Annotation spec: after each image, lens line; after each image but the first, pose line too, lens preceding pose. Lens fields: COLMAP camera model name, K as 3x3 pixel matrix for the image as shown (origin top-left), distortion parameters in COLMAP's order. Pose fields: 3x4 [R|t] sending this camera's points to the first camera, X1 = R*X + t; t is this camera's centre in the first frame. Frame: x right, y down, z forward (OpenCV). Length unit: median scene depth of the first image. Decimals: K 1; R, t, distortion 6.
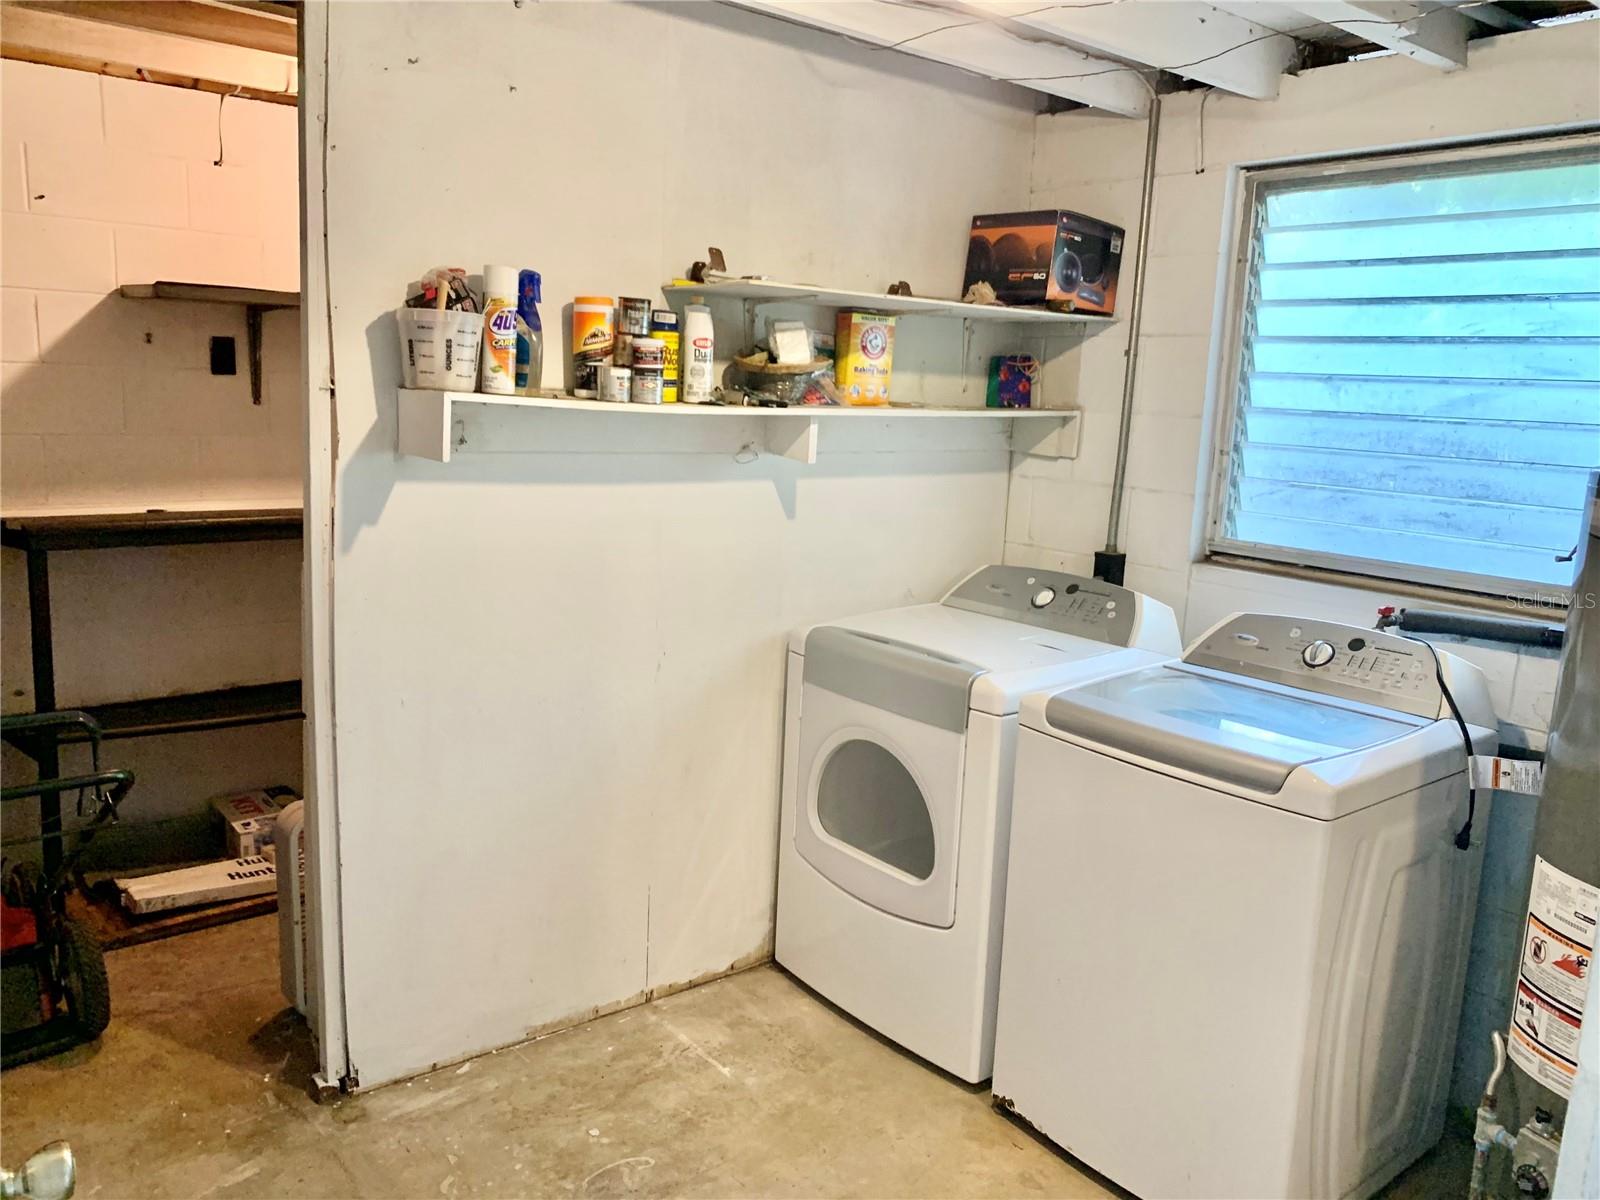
lens RADIAL K [[1218.9, 0, 797.7], [0, 1218.9, 599.0], [0, 0, 1]] dist [0.056715, -0.070083]
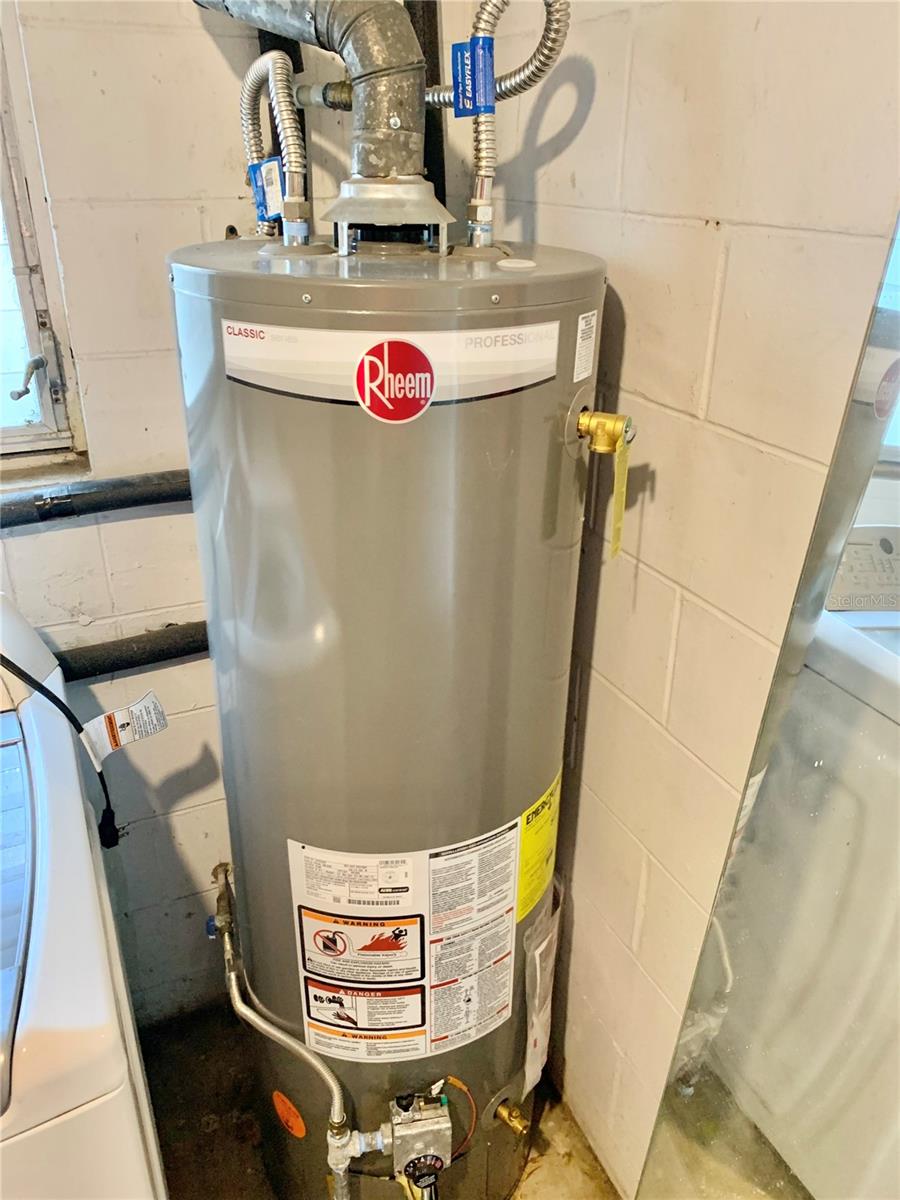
lens RADIAL K [[914.2, 0, 448.3], [0, 914.2, 604.7], [0, 0, 1]] dist [0.056715, -0.070083]
pose [[0.252360, -0.461658, 0.850403, 0.236616], [0.172833, 0.886222, 0.429814, -0.129180], [-0.952073, 0.038510, 0.303437, 0.757108]]
